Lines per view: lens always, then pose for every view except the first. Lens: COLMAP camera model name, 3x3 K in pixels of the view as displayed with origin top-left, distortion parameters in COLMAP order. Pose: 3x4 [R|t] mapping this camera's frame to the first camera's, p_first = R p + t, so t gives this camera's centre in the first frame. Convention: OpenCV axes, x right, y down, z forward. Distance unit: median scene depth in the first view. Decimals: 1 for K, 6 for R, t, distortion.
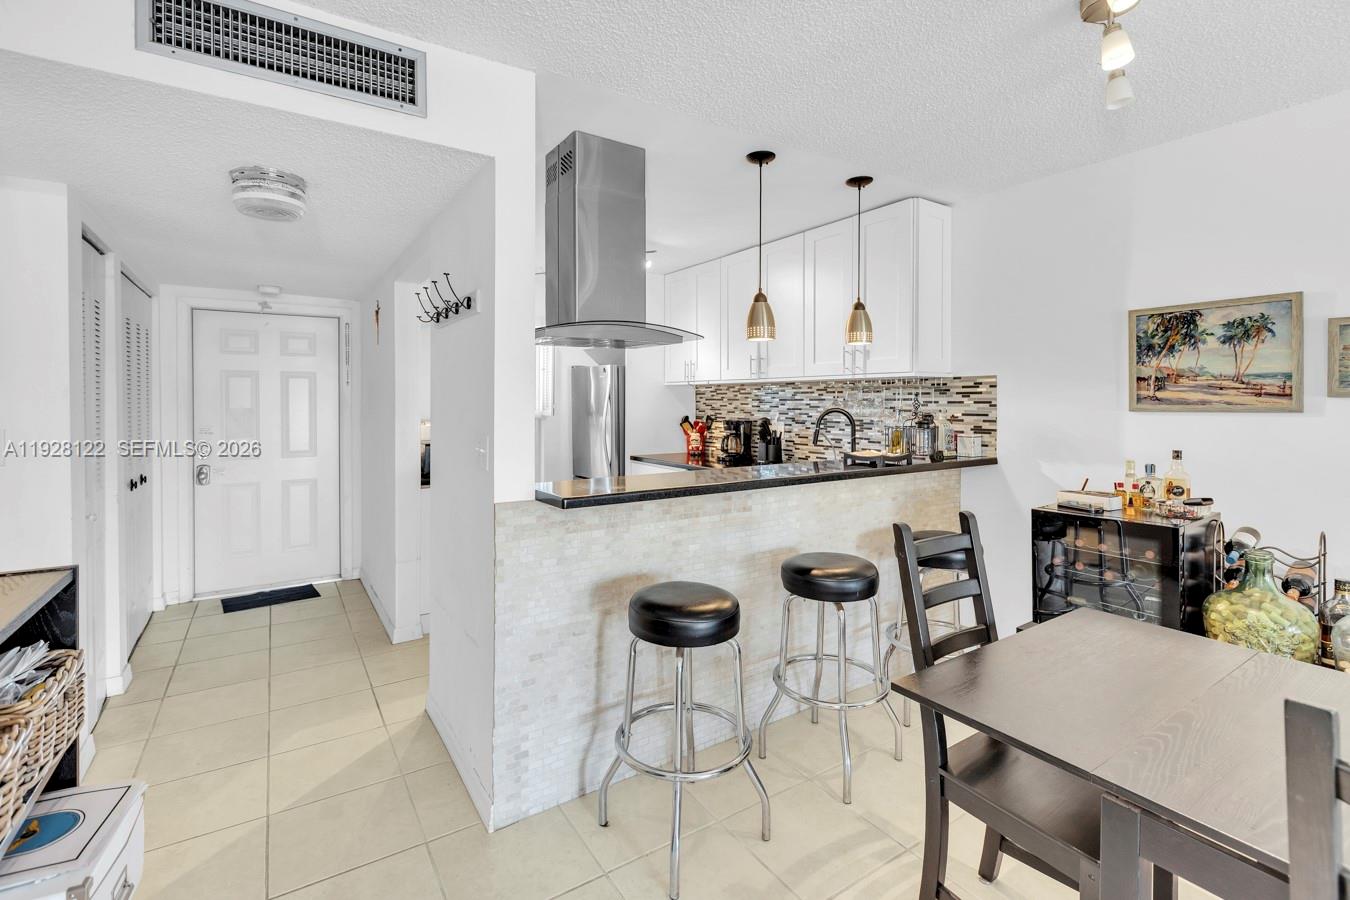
lens RADIAL K [[605.0, 0, 676.2], [0, 605.0, 404.8], [0, 0, 1]] dist [-0.000159, 0.000377]
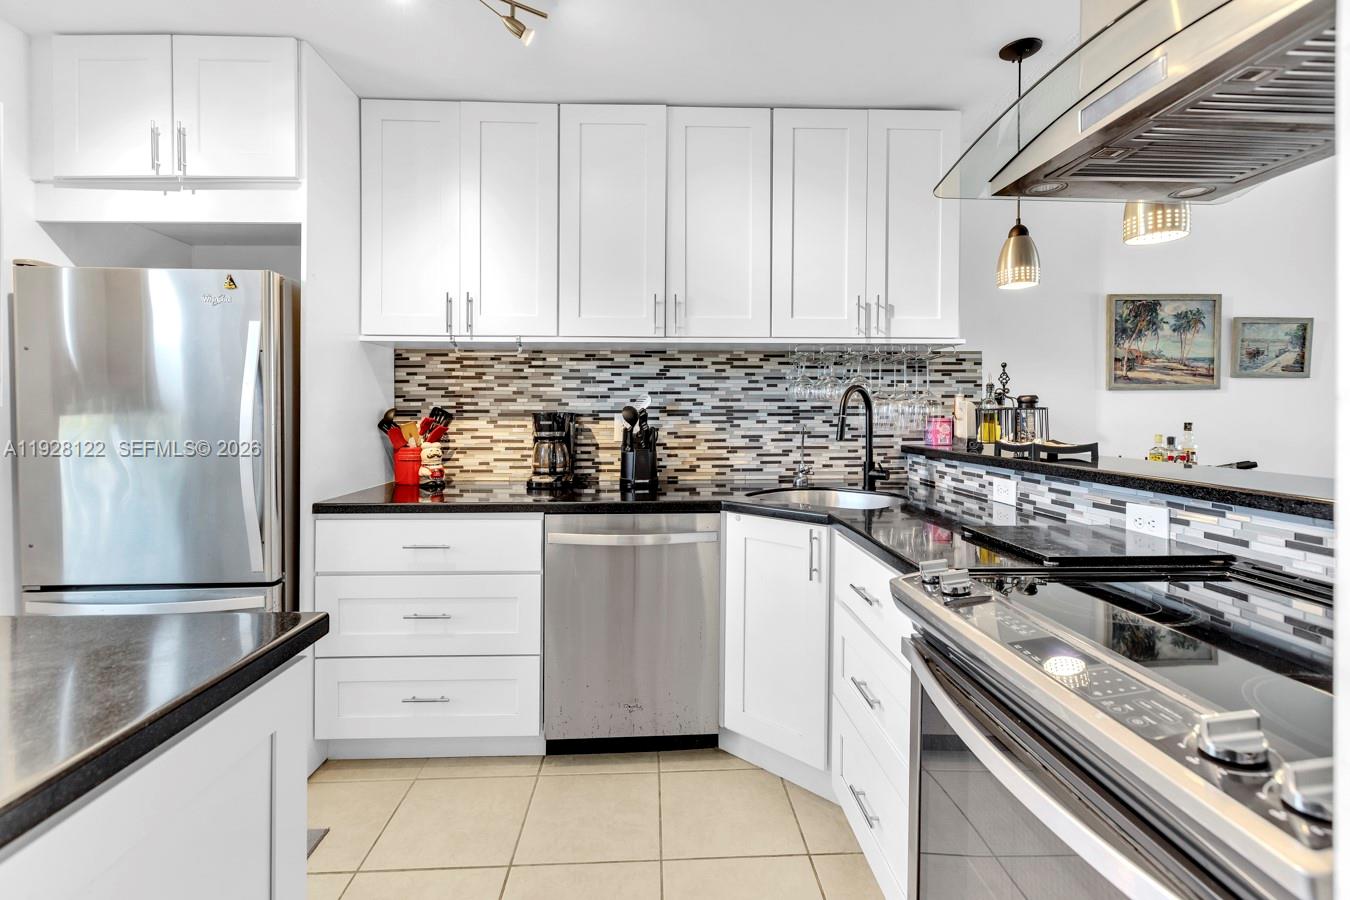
lens RADIAL K [[621.7, 0, 672.7], [0, 621.7, 400.7], [0, 0, 1]] dist [-0.000558, 0.000041]
pose [[0.529037, 0.014610, 0.848473, -0.559640], [0.006361, 0.999755, -0.021181, 0.046618], [-0.848575, 0.016603, 0.528815, 1.052676]]
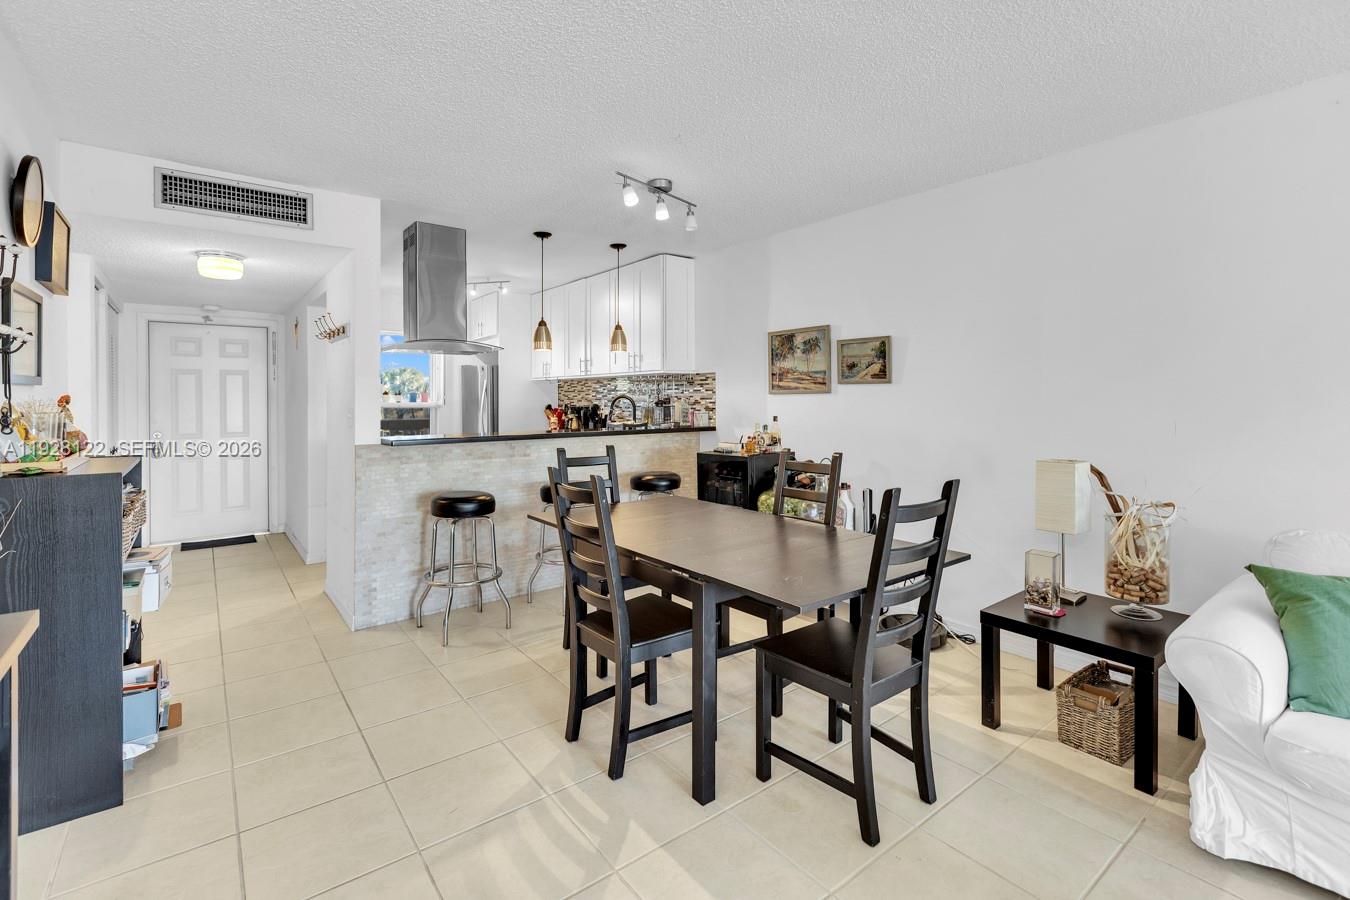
lens RADIAL K [[621.7, 0, 672.7], [0, 621.7, 400.7], [0, 0, 1]] dist [-0.000558, 0.000041]
pose [[0.997997, -0.003696, 0.063152, 0.377458], [0.003975, 0.999983, -0.004297, 0.033552], [-0.063135, 0.004540, 0.997995, -0.641526]]
